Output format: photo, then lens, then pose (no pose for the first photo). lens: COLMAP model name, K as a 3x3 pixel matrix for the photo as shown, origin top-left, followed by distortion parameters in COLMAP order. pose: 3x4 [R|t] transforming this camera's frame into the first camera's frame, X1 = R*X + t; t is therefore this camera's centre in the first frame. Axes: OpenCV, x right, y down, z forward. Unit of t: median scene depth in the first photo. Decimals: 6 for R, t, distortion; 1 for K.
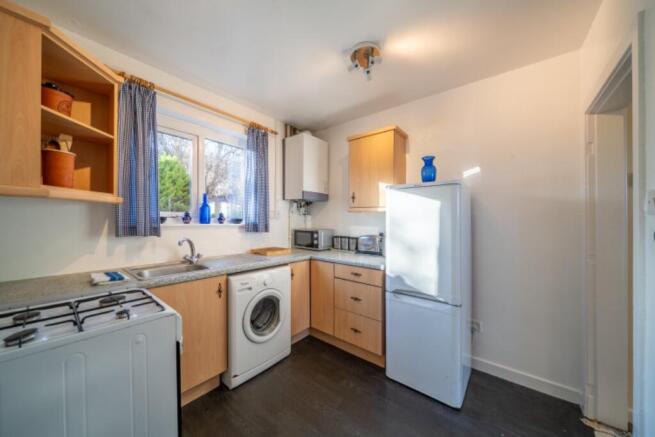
lens RADIAL K [[225.5, 0, 329.8], [0, 225.5, 217.9], [0, 0, 1]] dist [0.000028, -0.000021]
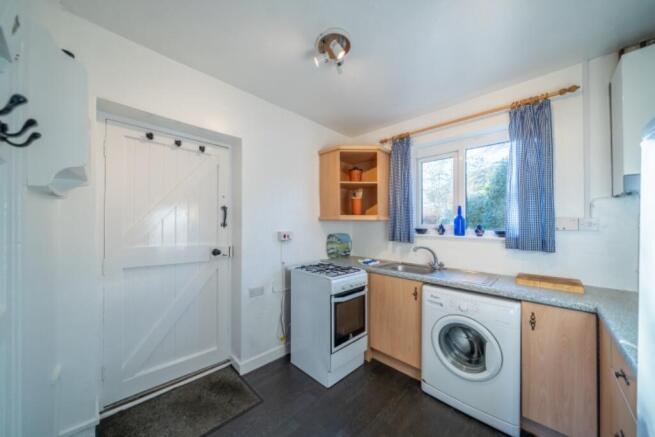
lens RADIAL K [[232.8, 0, 325.3], [0, 232.8, 231.4], [0, 0, 1]] dist [-0.000409, -0.000025]
pose [[-0.105973, 0.009330, -0.994325, 0.643639], [-0.007468, 0.999920, 0.010179, 0.000909], [0.994341, 0.008504, -0.105894, 0.604037]]
